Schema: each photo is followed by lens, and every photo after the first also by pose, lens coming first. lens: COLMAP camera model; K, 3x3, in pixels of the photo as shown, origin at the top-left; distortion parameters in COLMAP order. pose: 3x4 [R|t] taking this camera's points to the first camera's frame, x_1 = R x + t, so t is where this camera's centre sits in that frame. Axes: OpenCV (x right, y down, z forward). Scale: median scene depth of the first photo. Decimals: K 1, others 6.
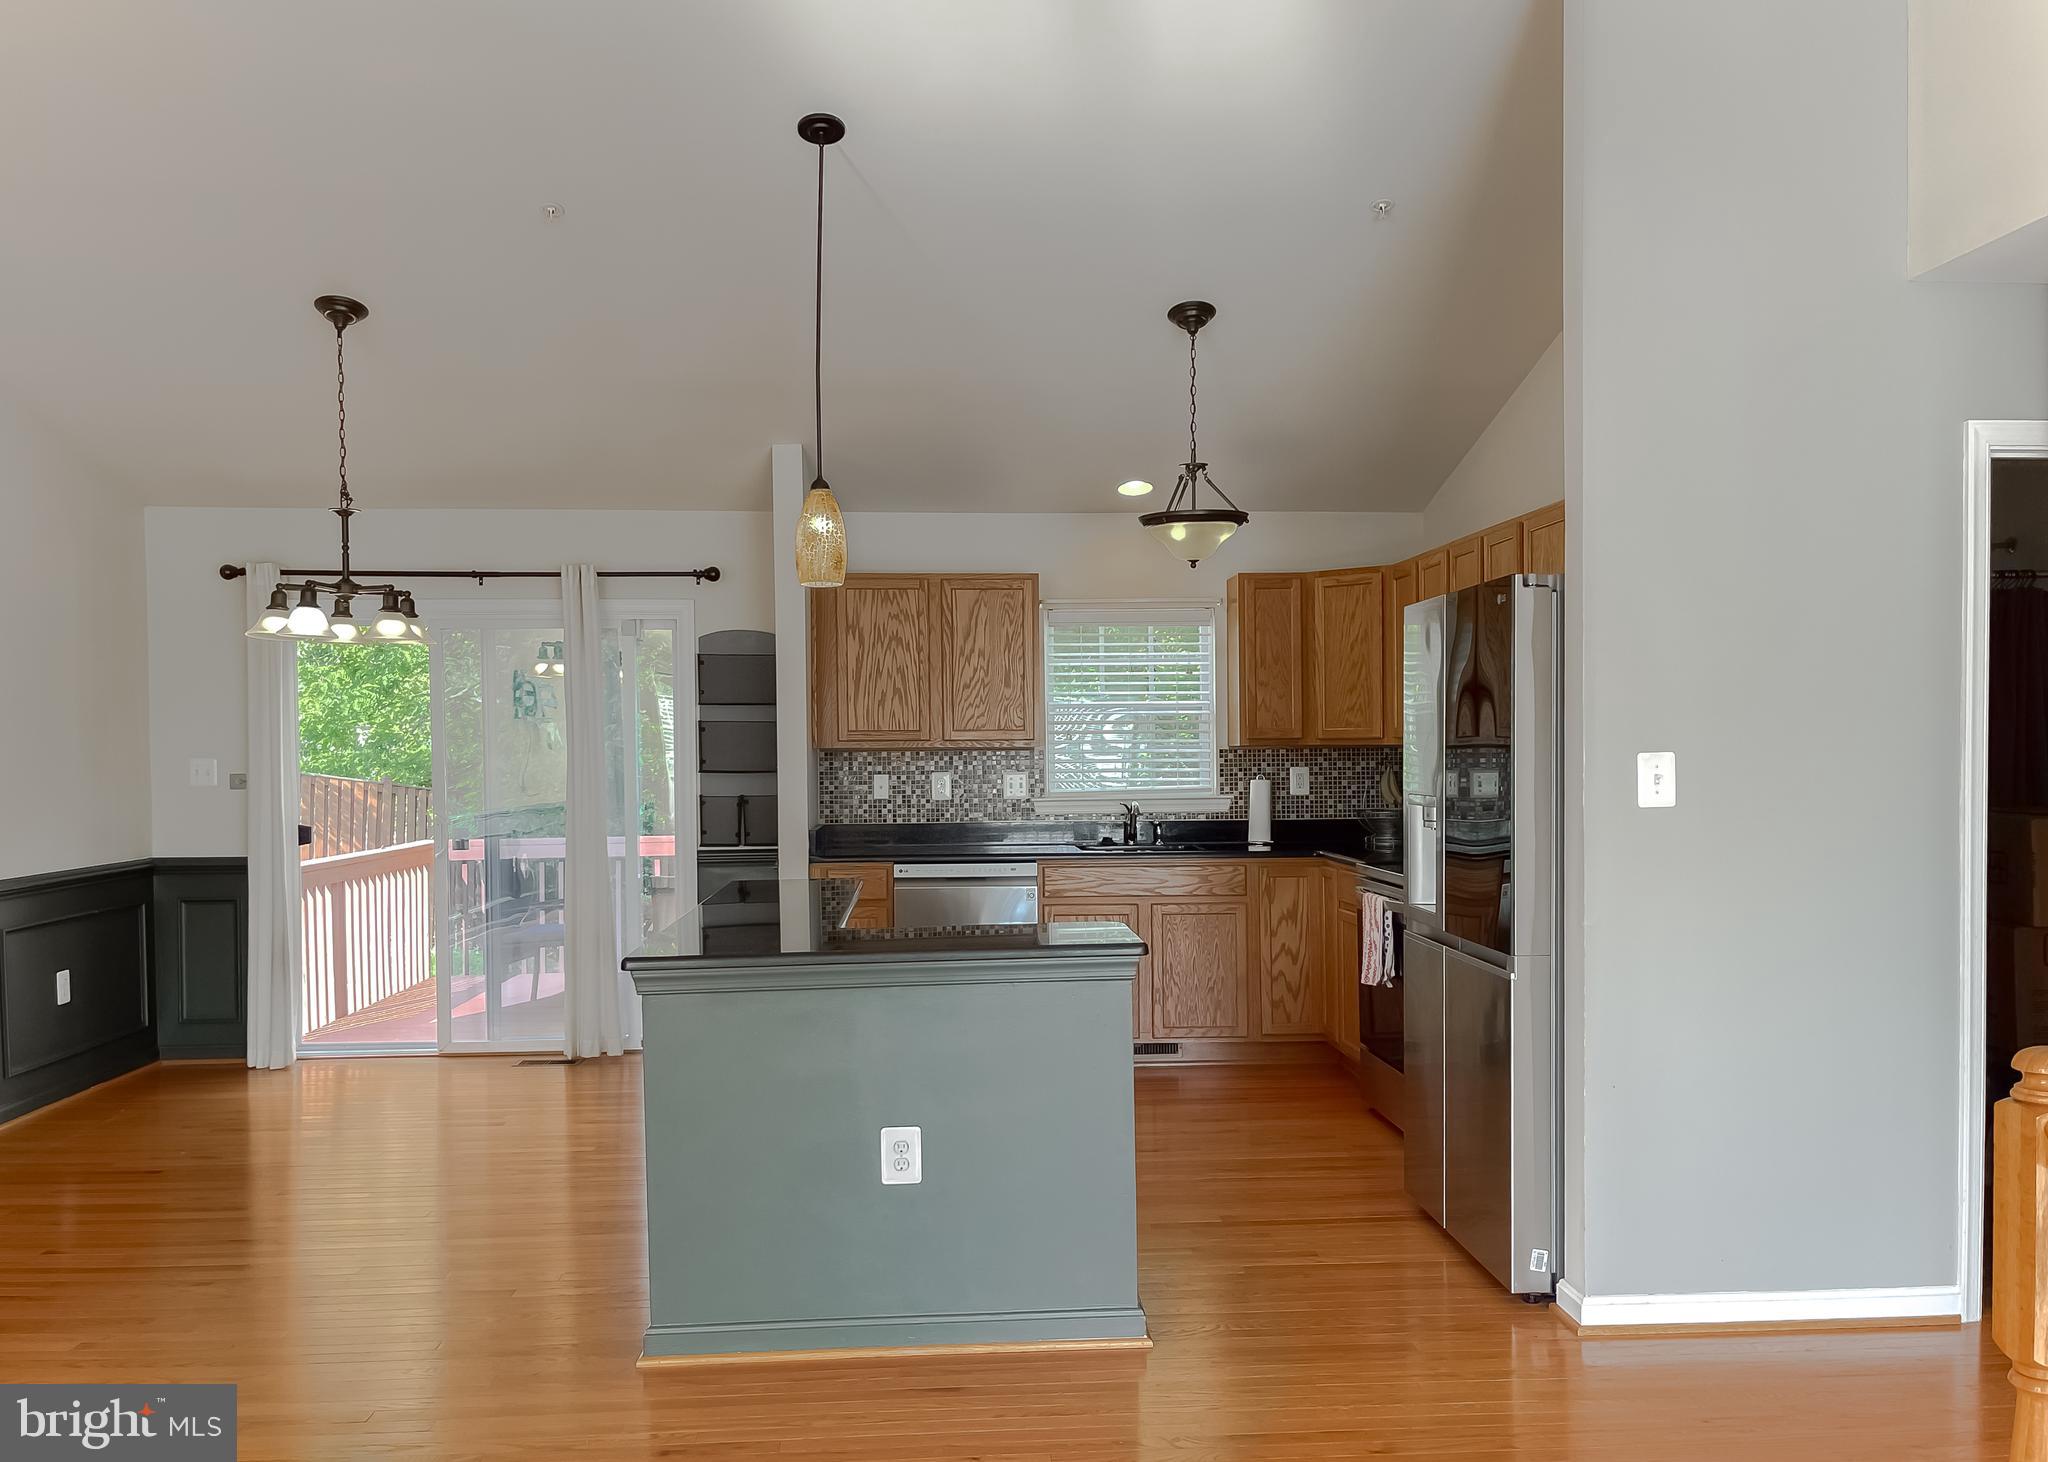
lens RADIAL K [[1599.0, 0, 1032.5], [0, 1599.0, 780.6], [0, 0, 1]] dist [0.052172, 0.000229]
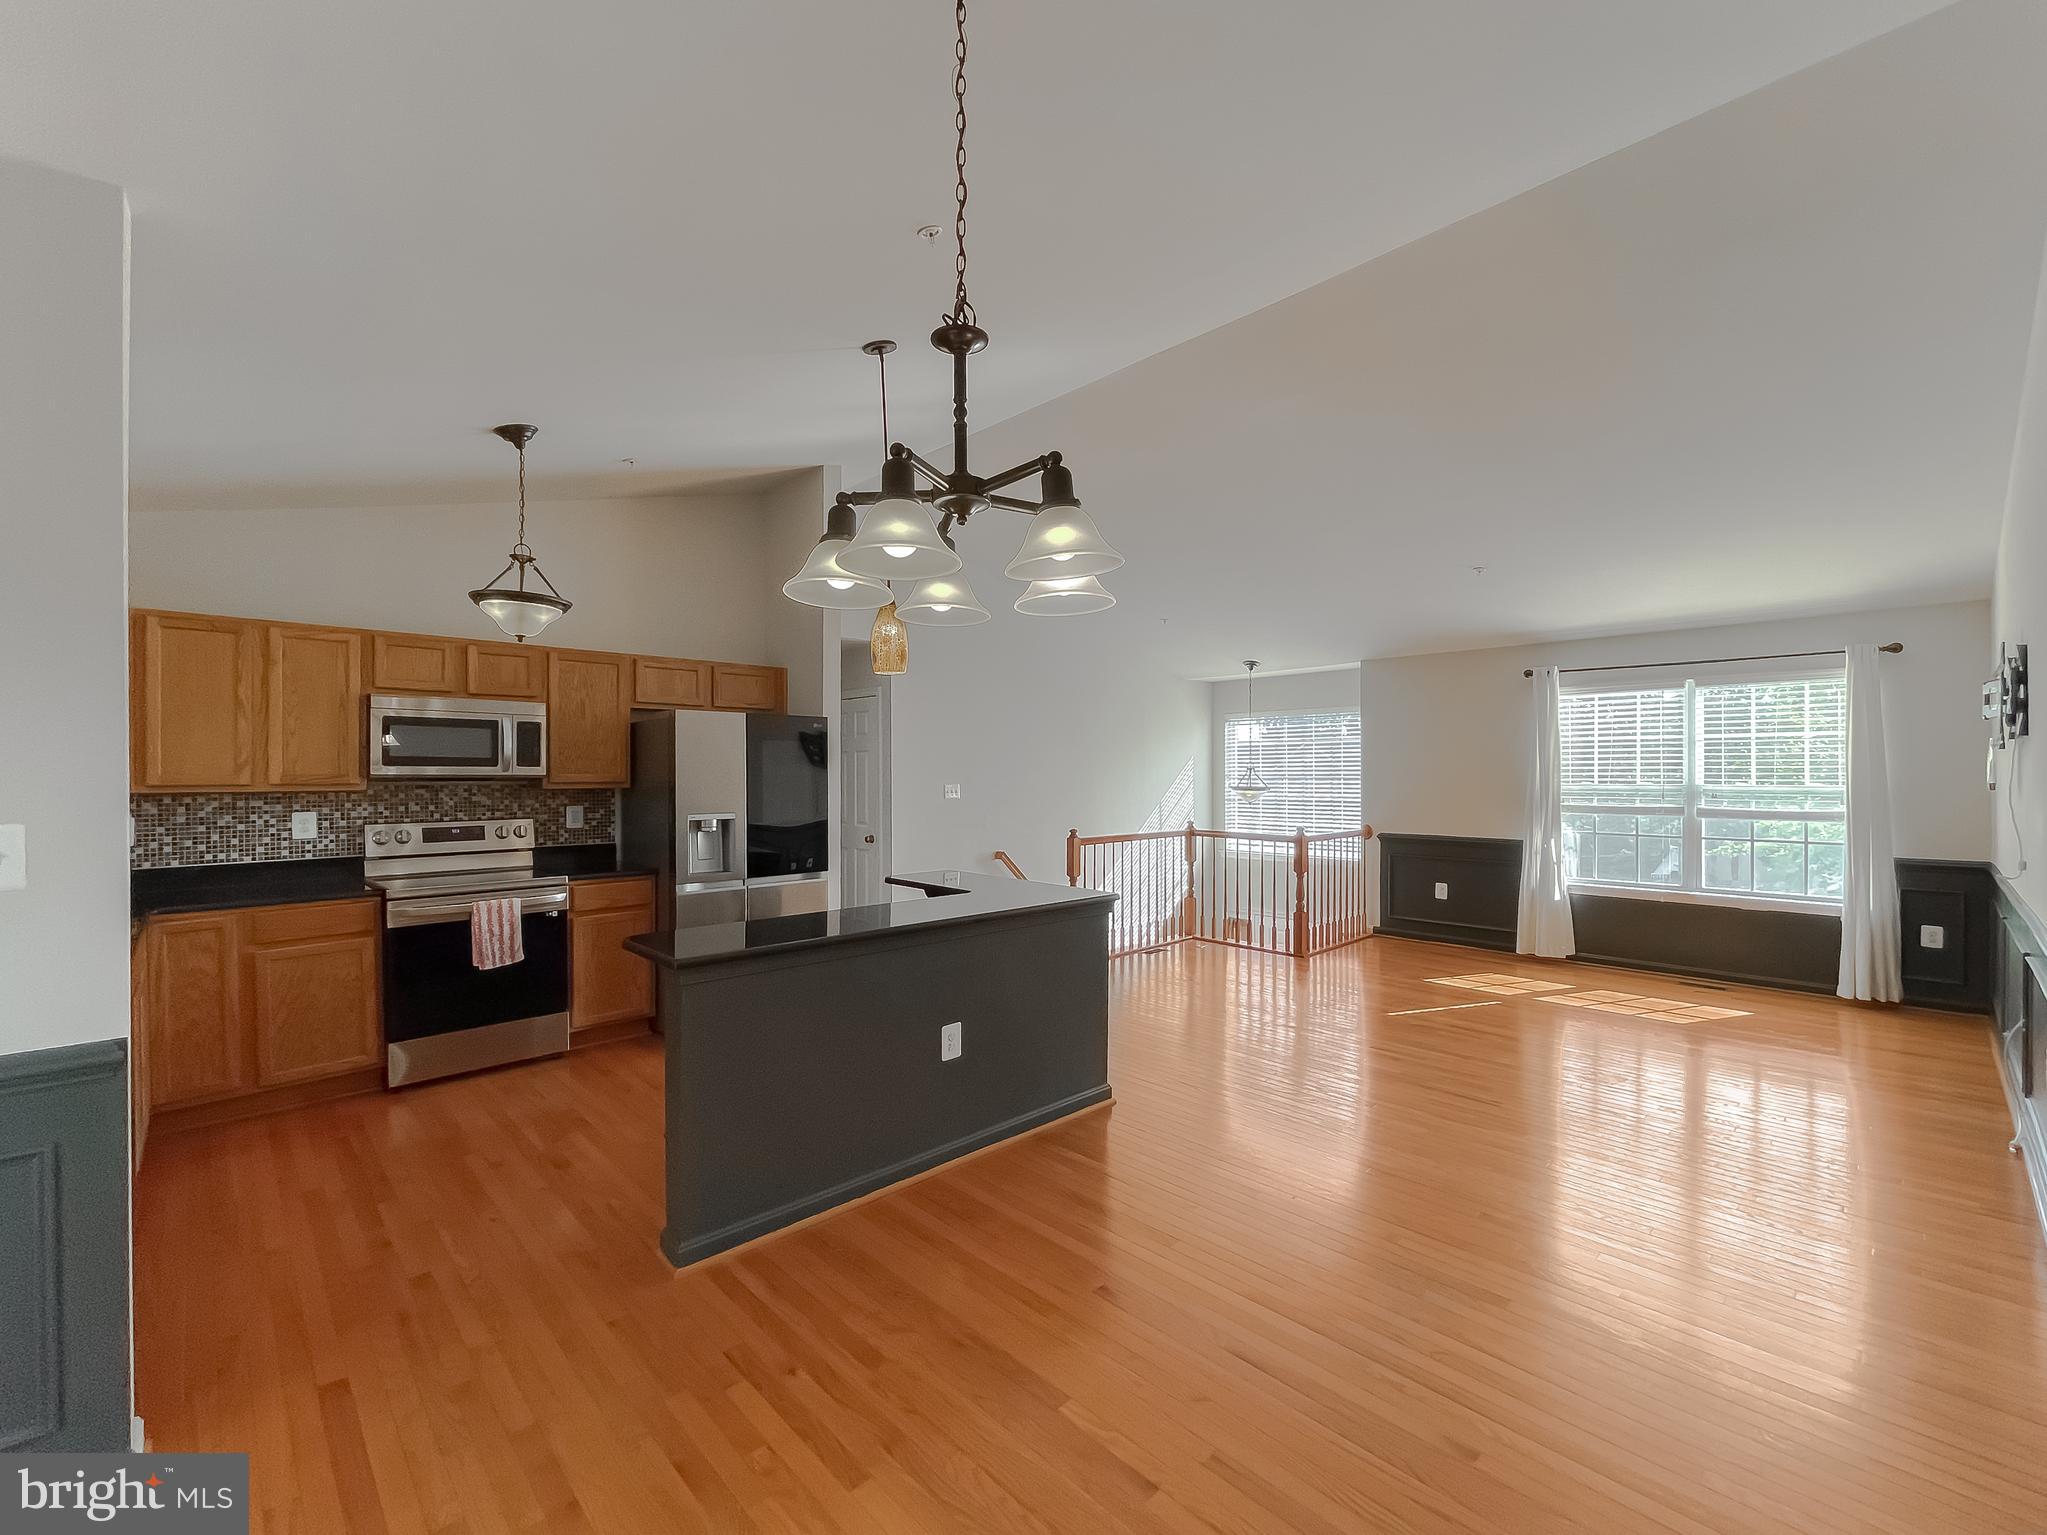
lens RADIAL K [[864.3, 0, 1014.1], [0, 864.3, 772.1], [0, 0, 1]] dist [-0.022741, 0.016322]
pose [[-0.645288, 0.011715, 0.763849, -0.497532], [0.025027, 0.999670, 0.005812, -0.023971], [-0.763529, 0.022867, -0.645369, 0.901184]]
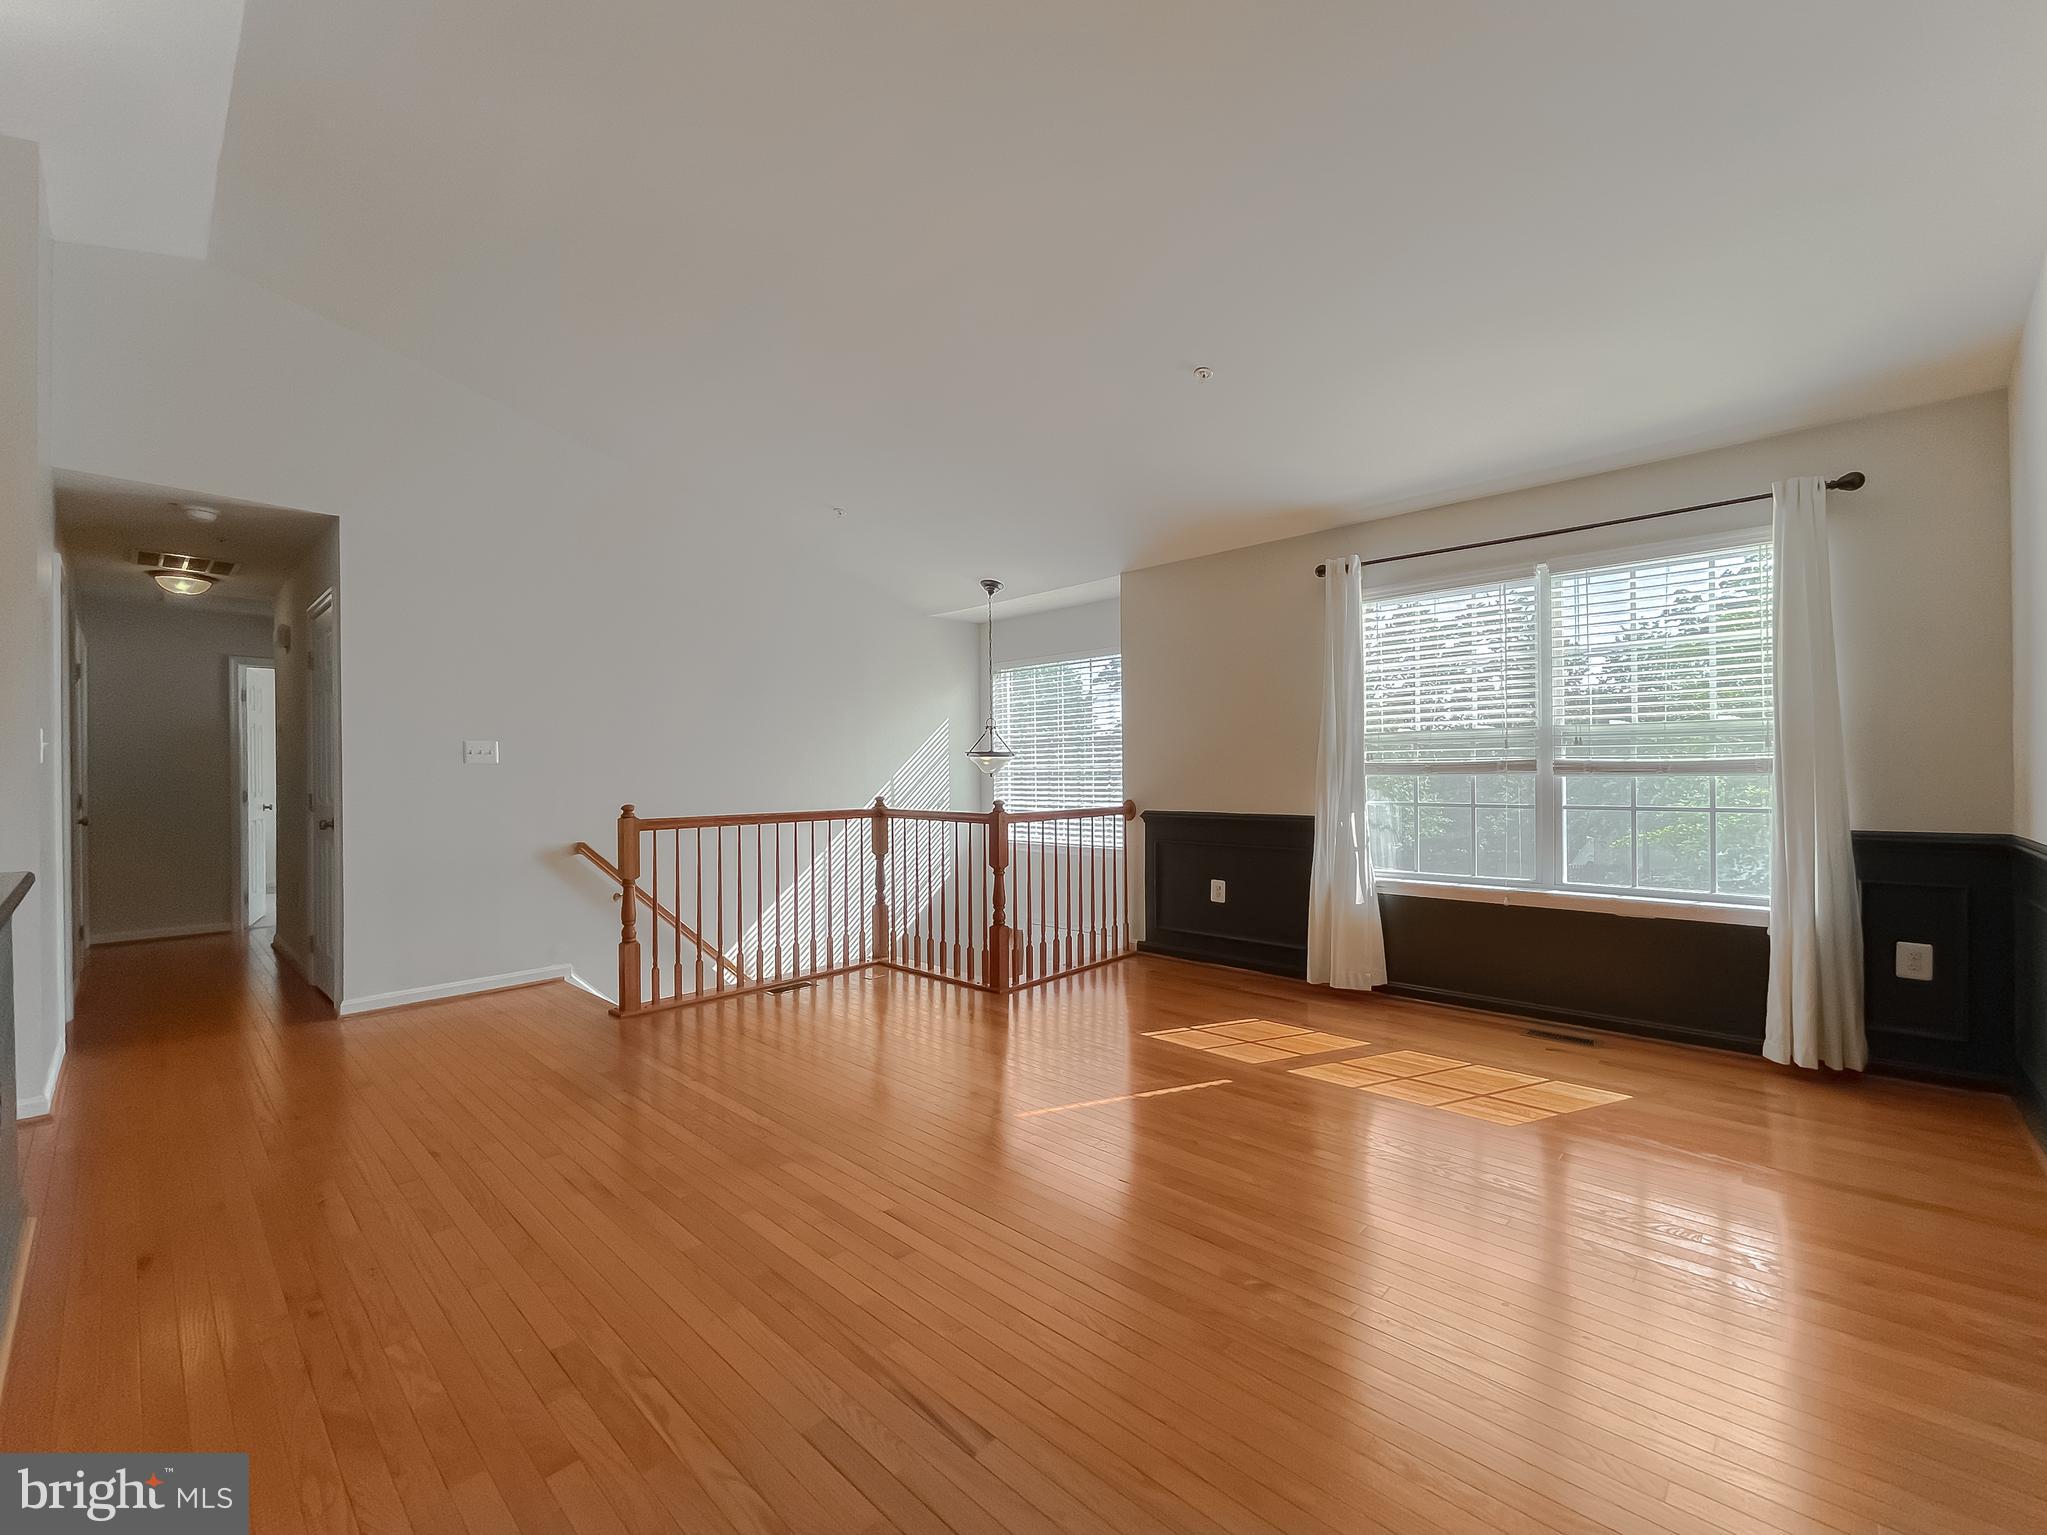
lens RADIAL K [[837.1, 0, 1014.4], [0, 837.1, 772.7], [0, 0, 1]] dist [-0.000353, 0.000071]
pose [[-0.686032, 0.017217, 0.727368, -0.438985], [0.031622, 0.999481, 0.006167, 0.026714], [-0.726884, 0.027232, -0.686220, 0.463447]]
